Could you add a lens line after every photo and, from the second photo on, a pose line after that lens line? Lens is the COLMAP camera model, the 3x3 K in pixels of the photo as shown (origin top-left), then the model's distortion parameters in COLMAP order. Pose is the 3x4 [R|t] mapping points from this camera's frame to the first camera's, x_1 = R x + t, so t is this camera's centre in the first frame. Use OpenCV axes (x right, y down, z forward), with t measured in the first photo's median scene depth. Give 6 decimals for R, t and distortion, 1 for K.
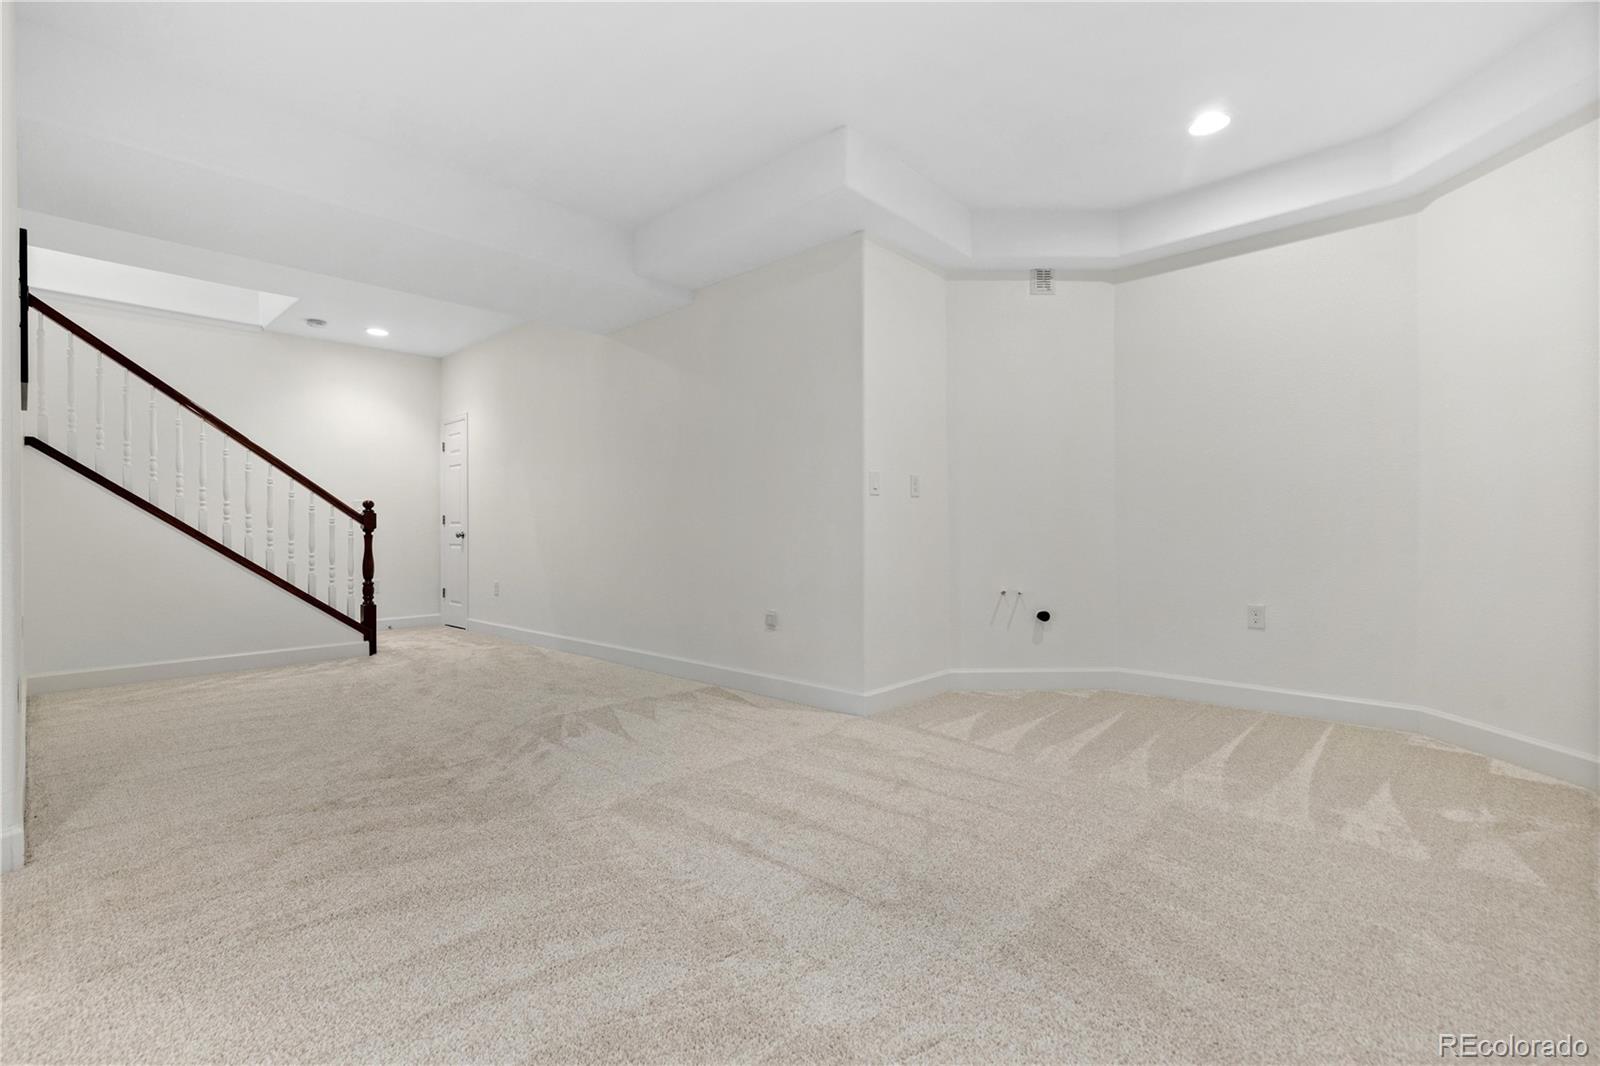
lens RADIAL K [[730.8, 0, 795.0], [0, 730.8, 534.8], [0, 0, 1]] dist [0.000958, 0.000054]
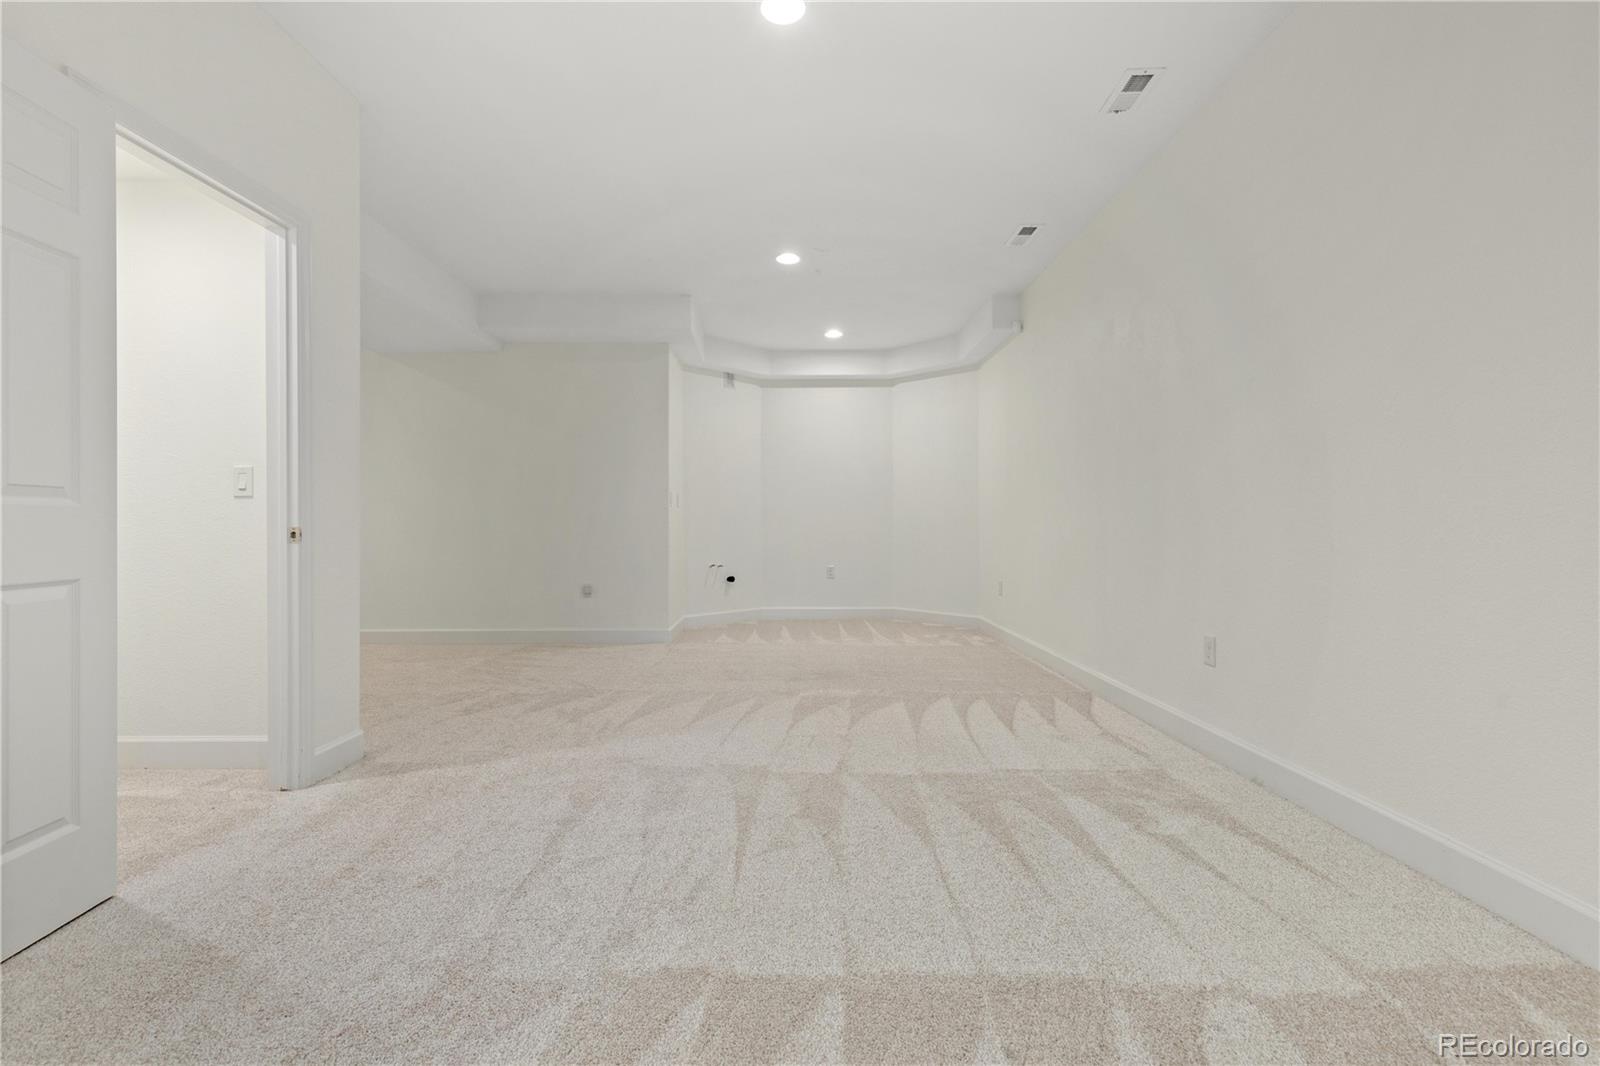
lens RADIAL K [[730.8, 0, 799.0], [0, 730.8, 527.1], [0, 0, 1]] dist [0.000958, 0.000054]
pose [[0.720279, 0.003060, 0.693678, -1.104229], [-0.002215, 0.999995, -0.002111, -0.008576], [-0.693681, -0.000016, 0.720282, -0.500493]]
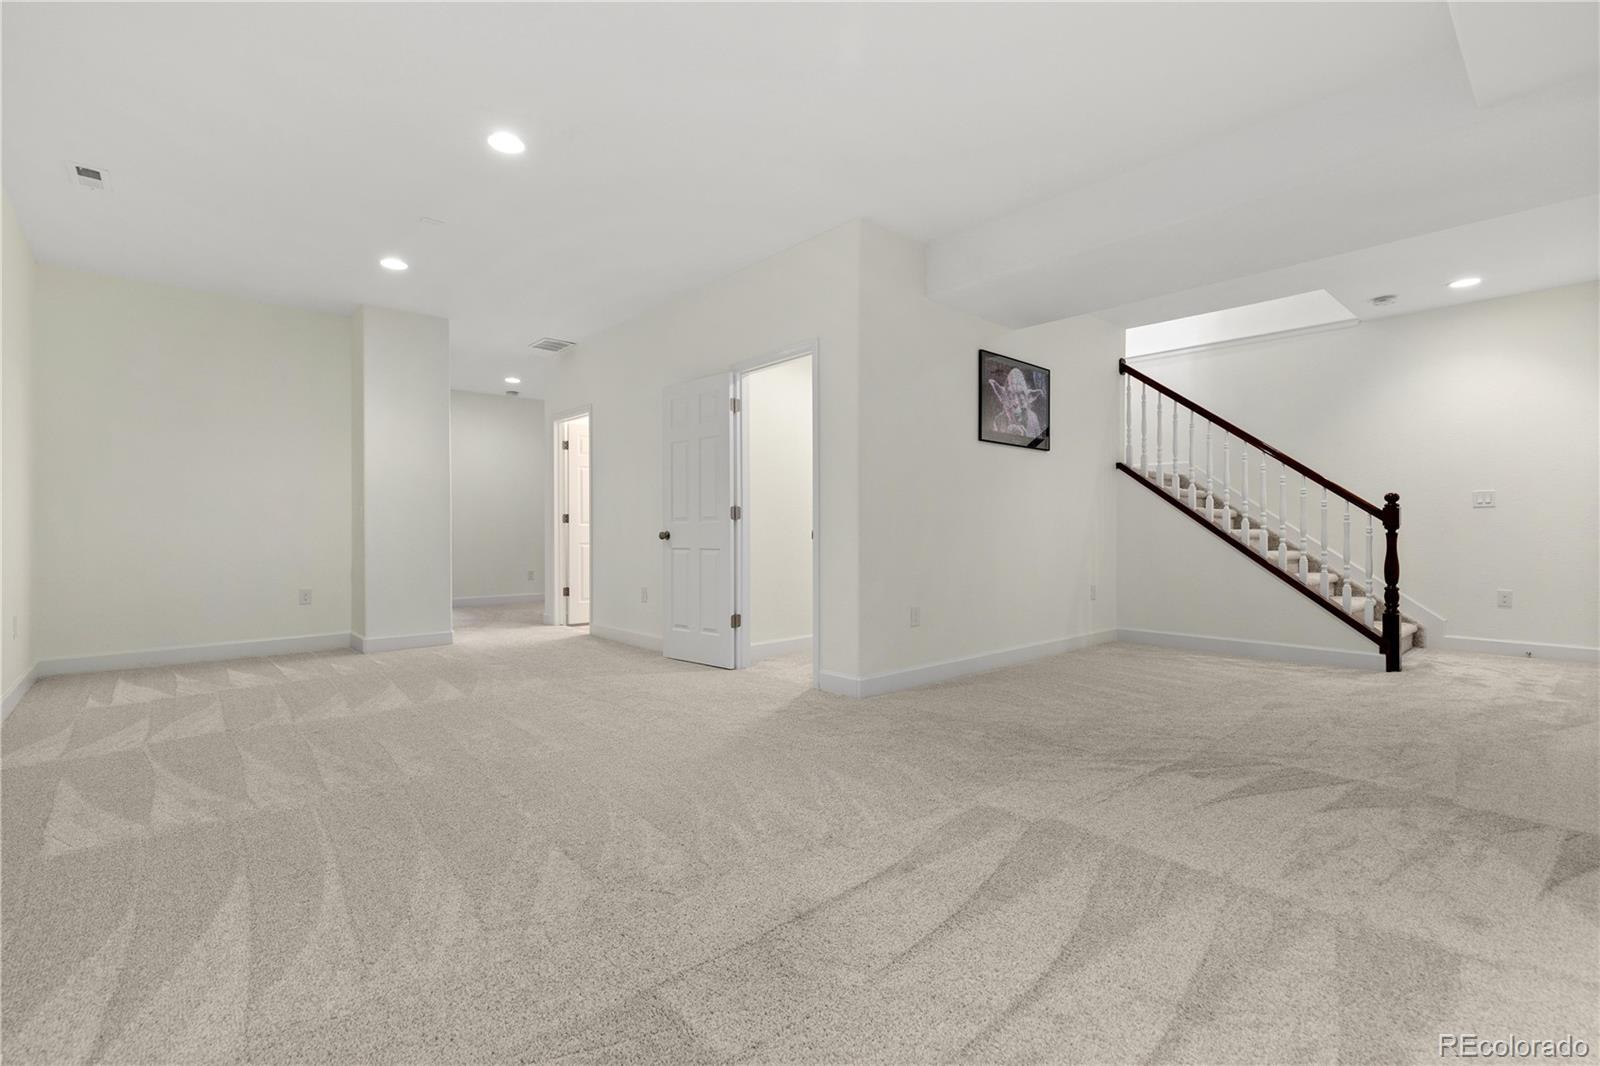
lens RADIAL K [[730.8, 0, 794.9], [0, 730.8, 532.8], [0, 0, 1]] dist [0.000958, 0.000054]
pose [[-0.095643, 0.008432, -0.995380, 0.348714], [-0.005108, 0.999947, 0.008962, -0.004057], [0.995403, 0.005941, -0.095594, 0.381835]]
